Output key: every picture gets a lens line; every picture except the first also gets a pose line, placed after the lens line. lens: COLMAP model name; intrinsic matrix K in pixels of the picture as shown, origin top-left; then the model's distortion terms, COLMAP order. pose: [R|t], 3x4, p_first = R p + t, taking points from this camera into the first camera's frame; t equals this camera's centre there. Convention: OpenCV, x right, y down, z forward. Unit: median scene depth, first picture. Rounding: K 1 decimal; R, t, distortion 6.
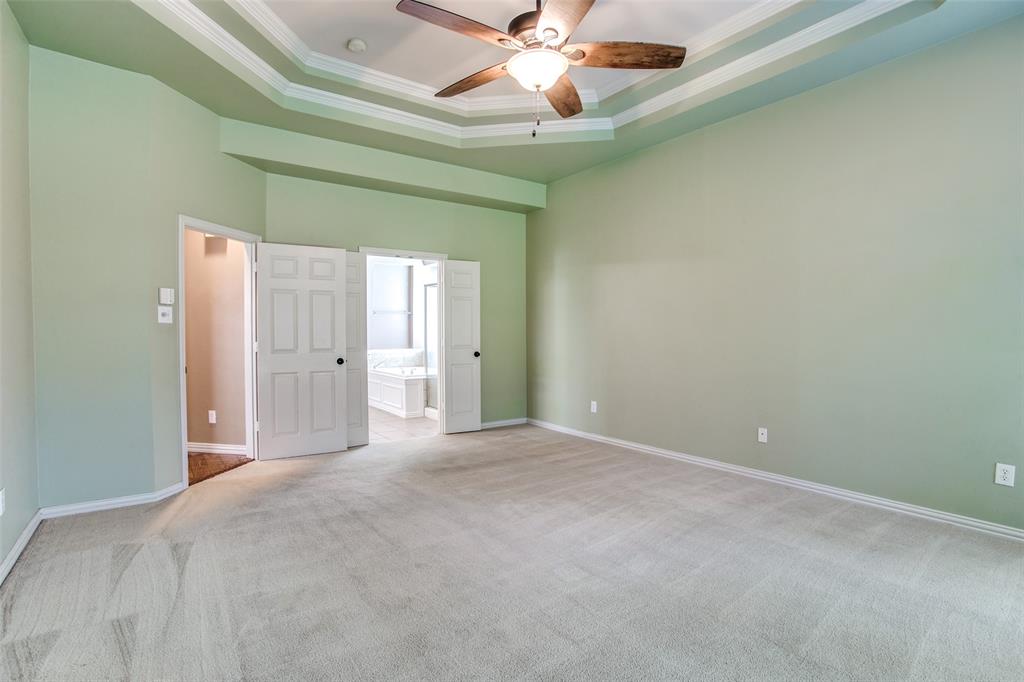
lens RADIAL K [[500.7, 0, 512.5], [0, 500.7, 339.2], [0, 0, 1]] dist [-0.069826, 0.030879]
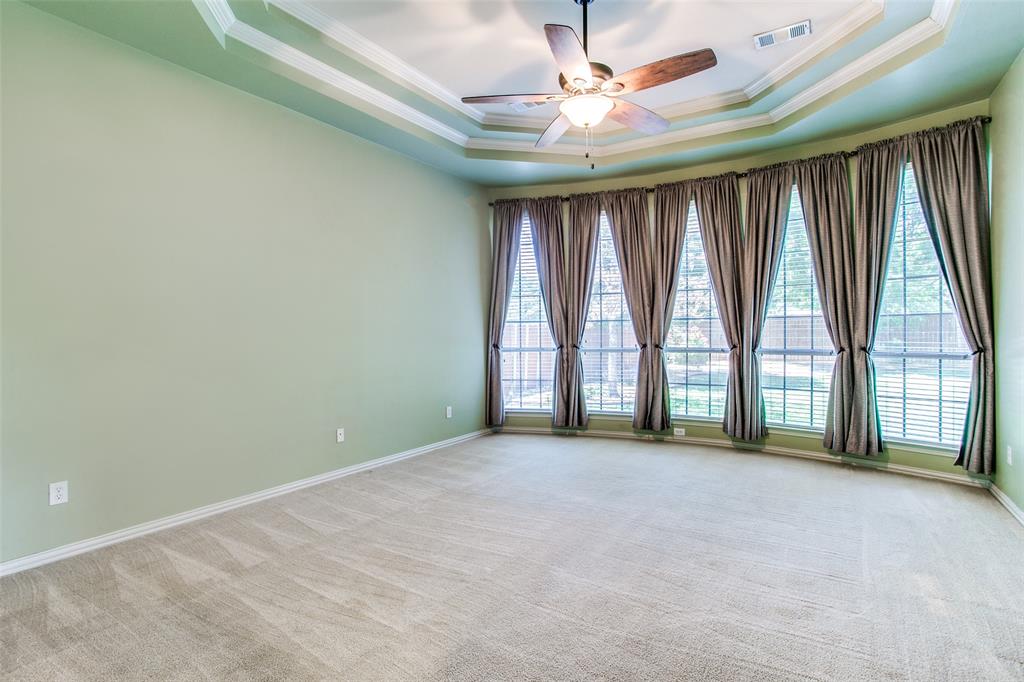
lens RADIAL K [[500.7, 0, 512.5], [0, 500.7, 339.2], [0, 0, 1]] dist [-0.069826, 0.030879]
pose [[-0.363267, -0.007625, 0.931654, -0.670852], [0.021329, 0.999636, 0.016498, -0.024660], [-0.931441, 0.025864, -0.362972, 1.109176]]
